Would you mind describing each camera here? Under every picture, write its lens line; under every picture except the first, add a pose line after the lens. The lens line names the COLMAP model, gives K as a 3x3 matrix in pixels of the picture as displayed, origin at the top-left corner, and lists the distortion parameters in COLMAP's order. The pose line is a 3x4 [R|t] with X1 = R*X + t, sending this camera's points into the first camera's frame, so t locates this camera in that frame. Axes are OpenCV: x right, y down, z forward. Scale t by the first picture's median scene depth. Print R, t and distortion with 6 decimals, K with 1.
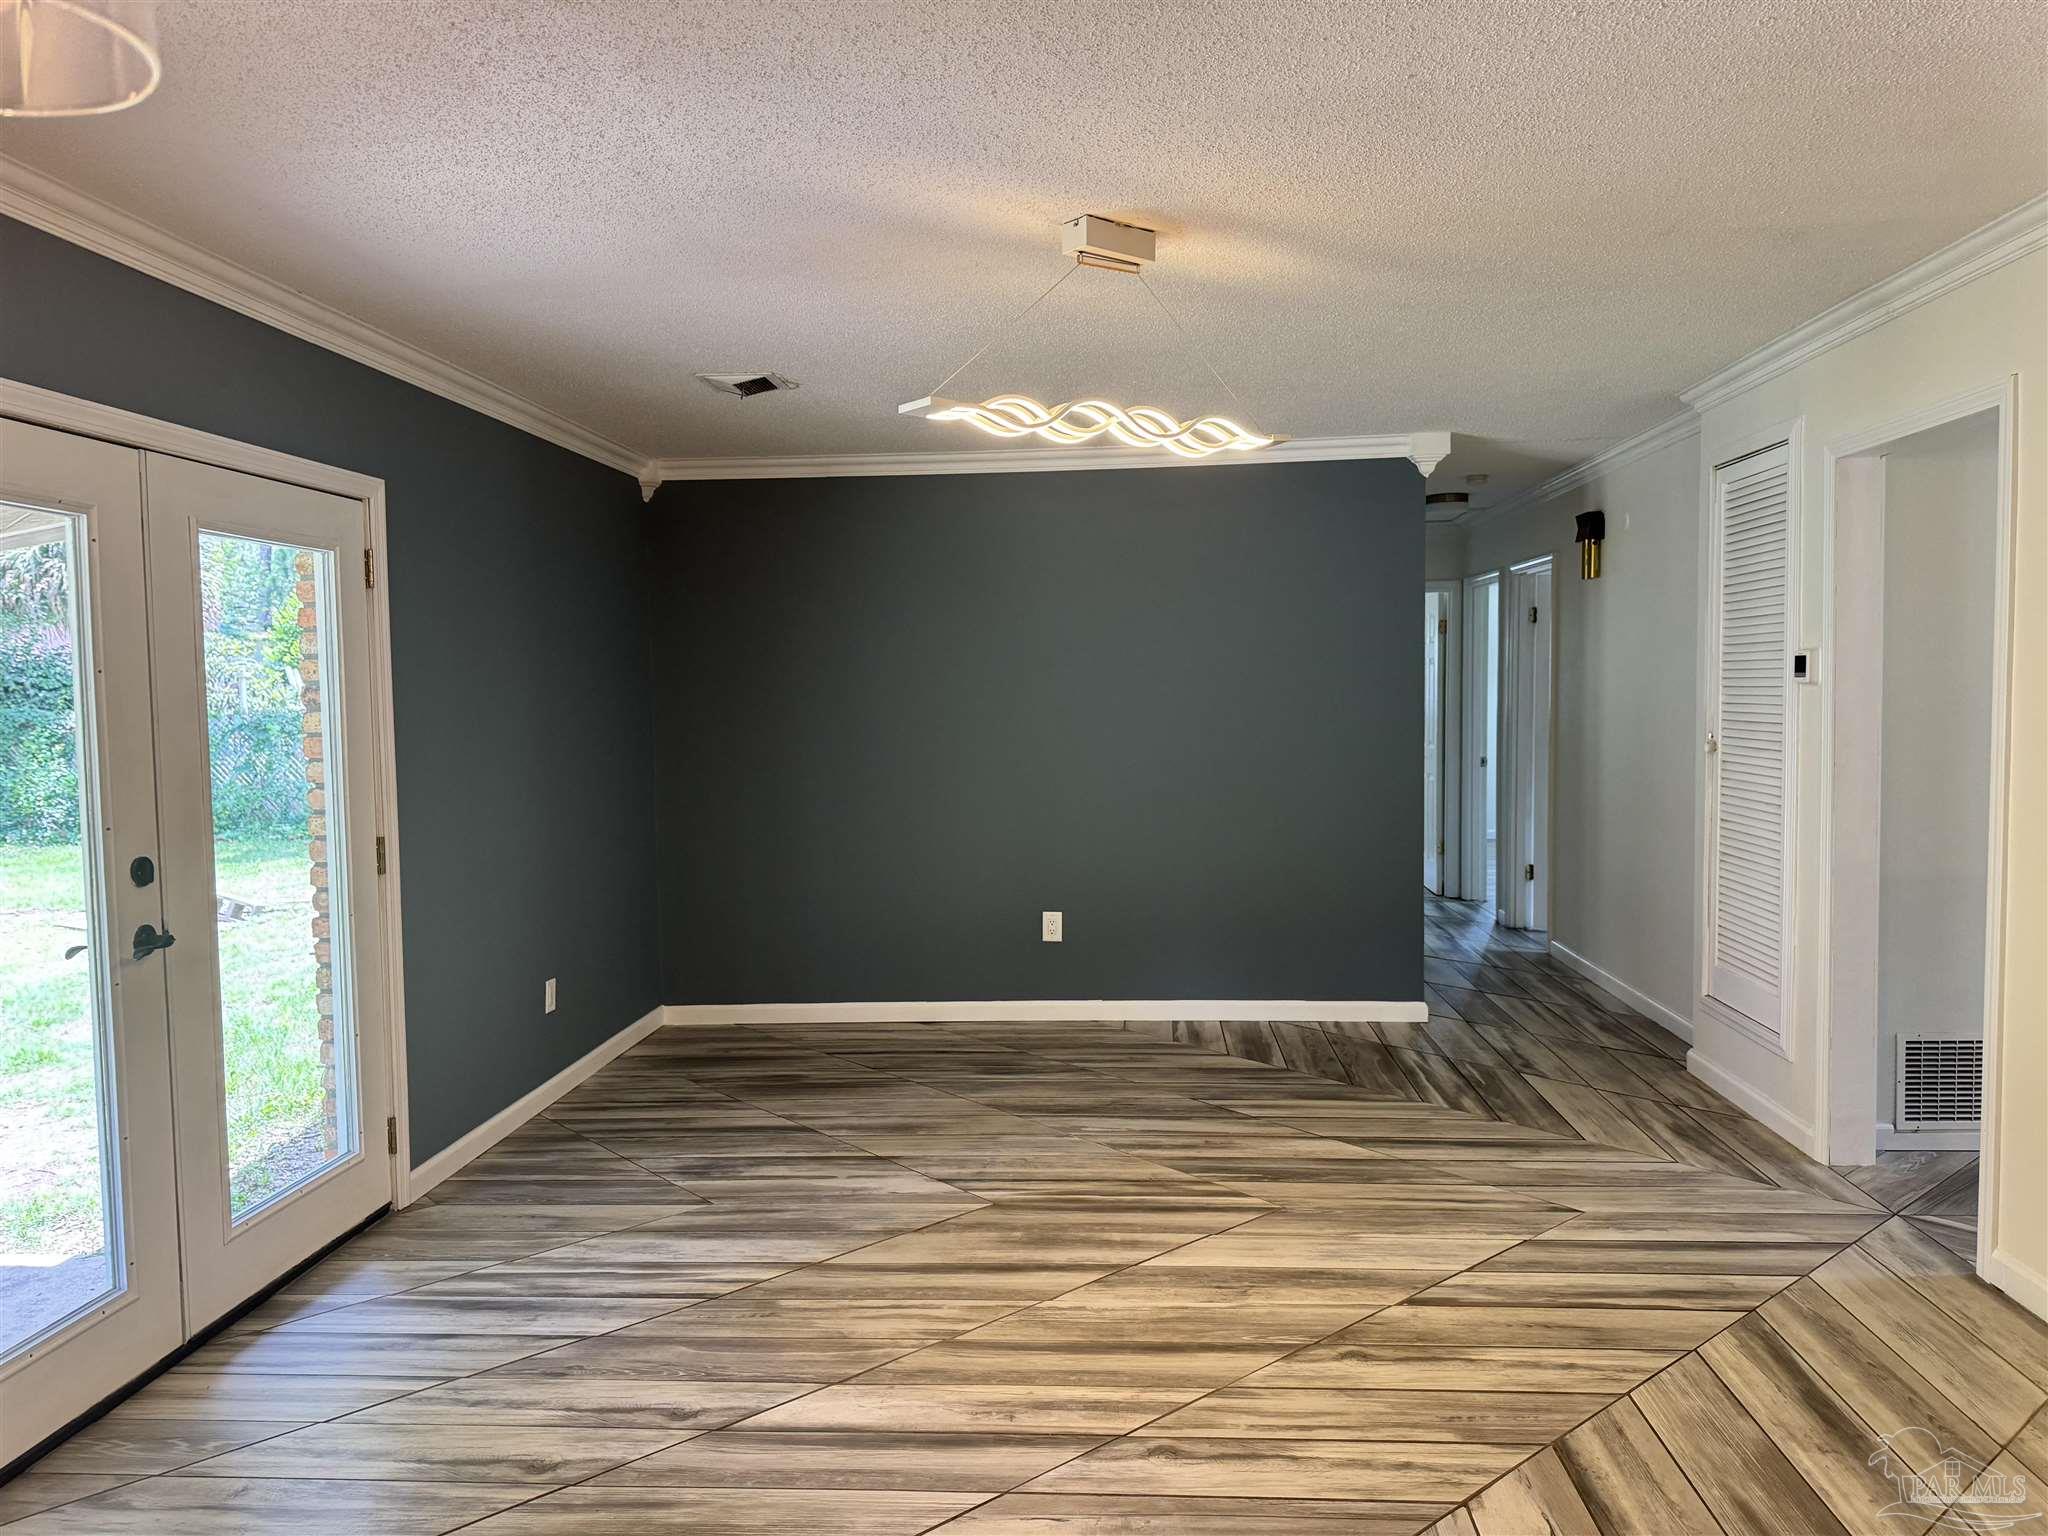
lens RADIAL K [[1437.5, 0, 1024.0], [0, 1437.5, 768.0], [0, 0, 1]] dist [0.072446, -0.056906]
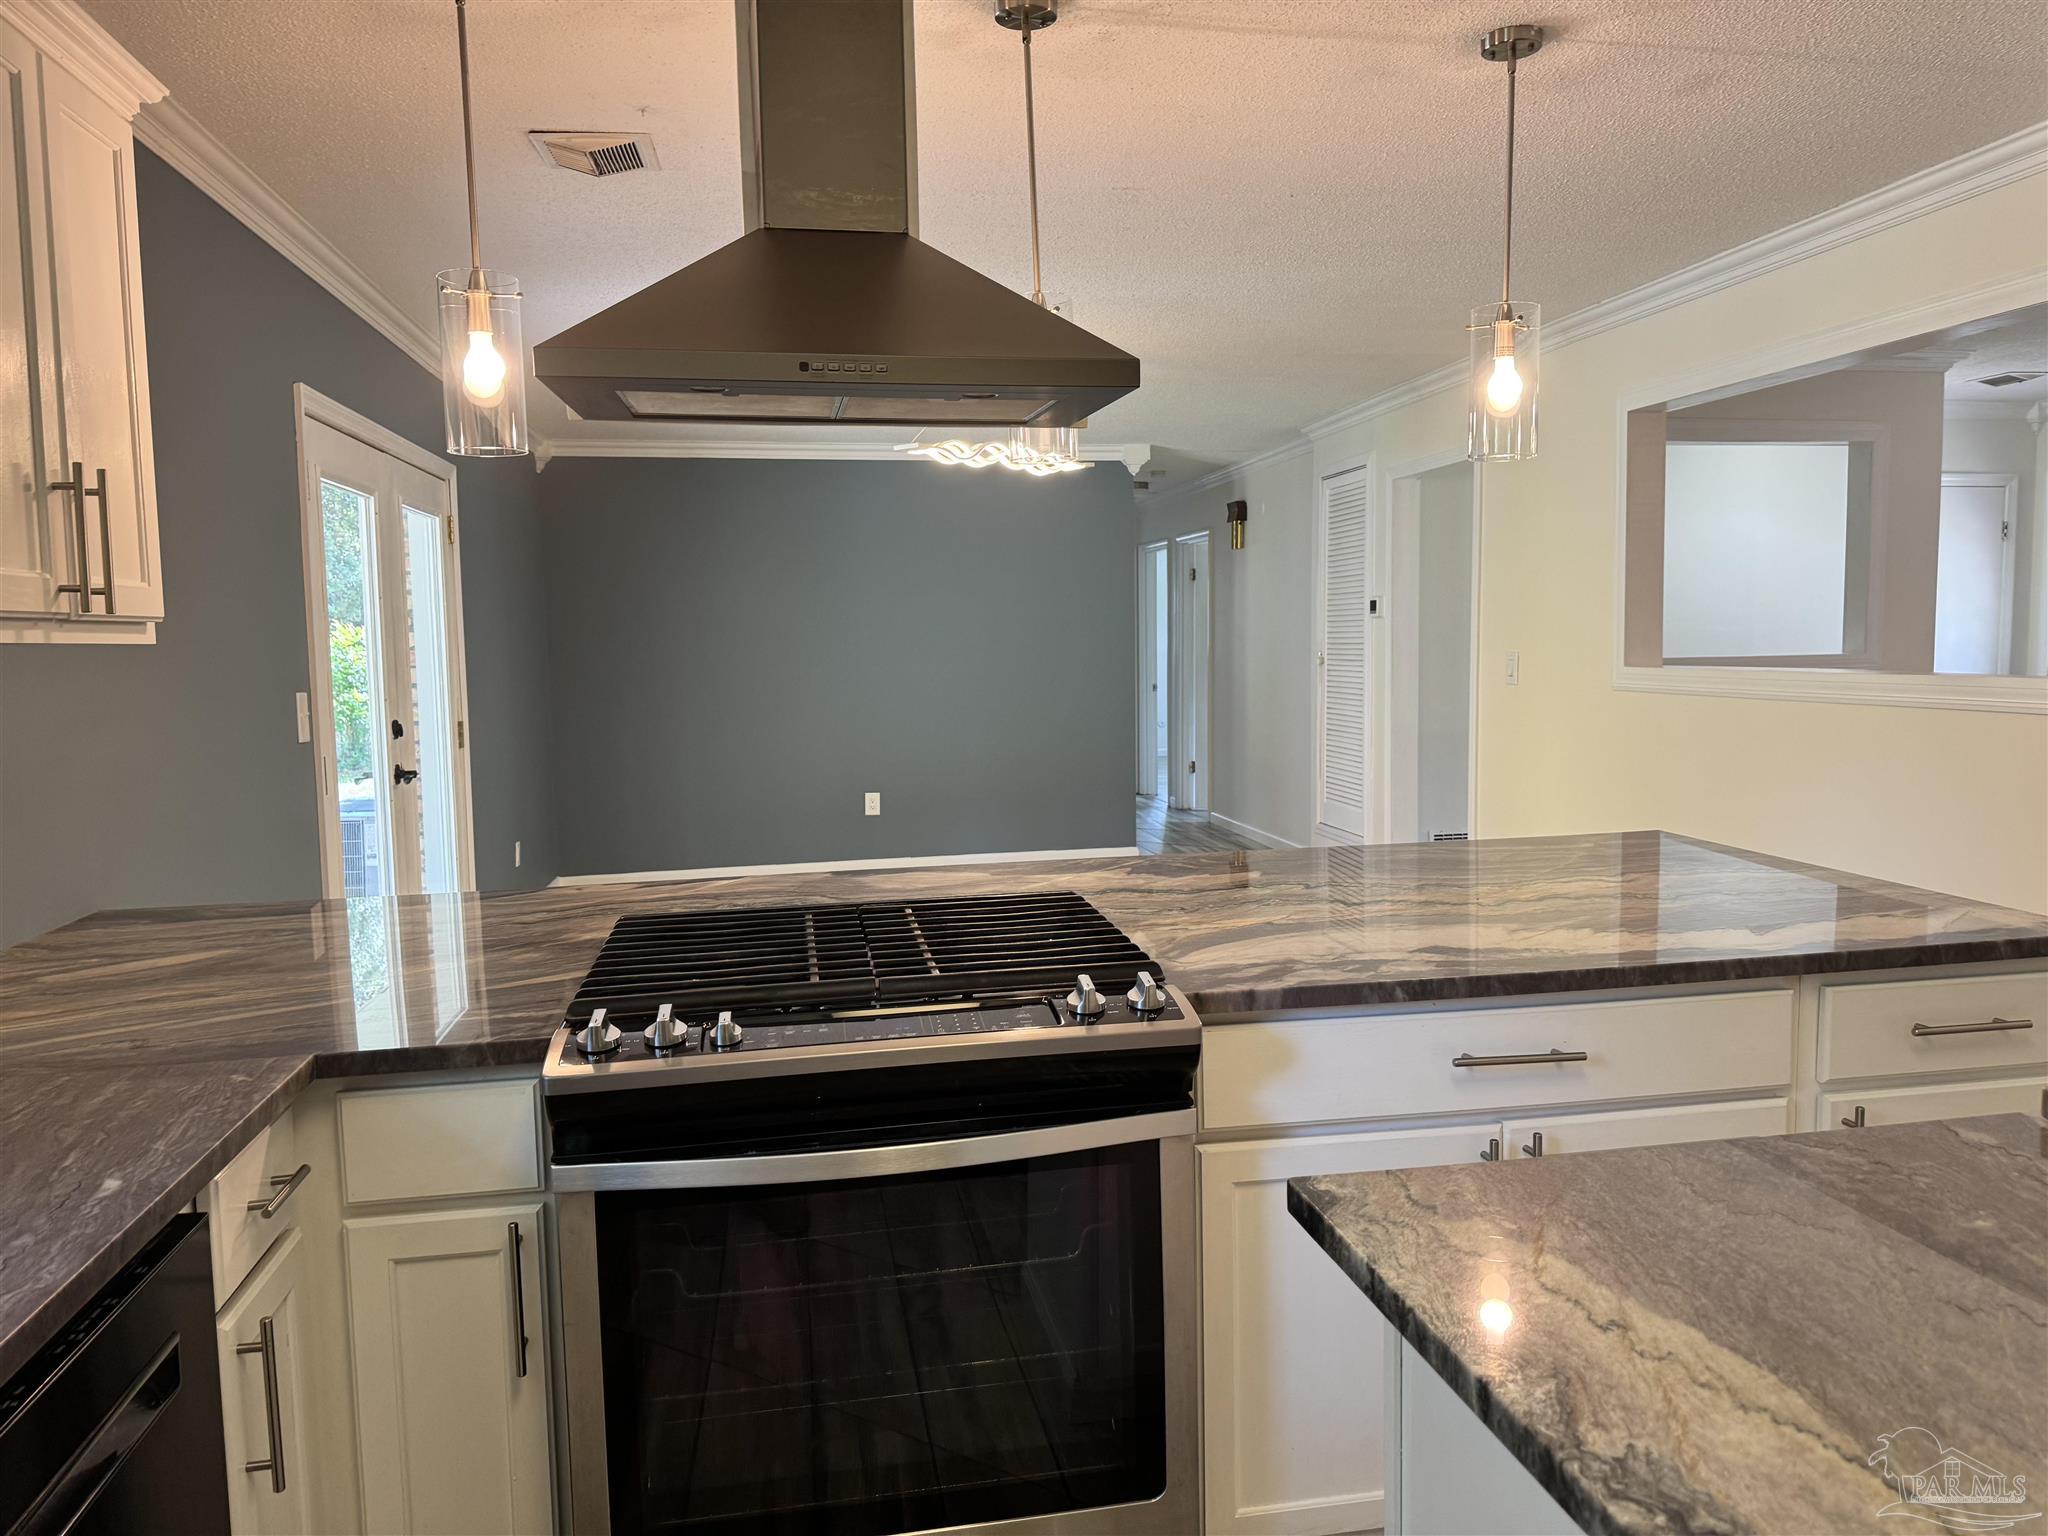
lens RADIAL K [[1425.4, 0, 1027.1], [0, 1425.4, 750.9], [0, 0, 1]] dist [0.160318, -0.000873]
pose [[0.968009, -0.020767, 0.250056, -0.176920], [0.016026, 0.999651, 0.020980, 0.036267], [-0.250405, -0.016302, 0.968004, -0.329781]]
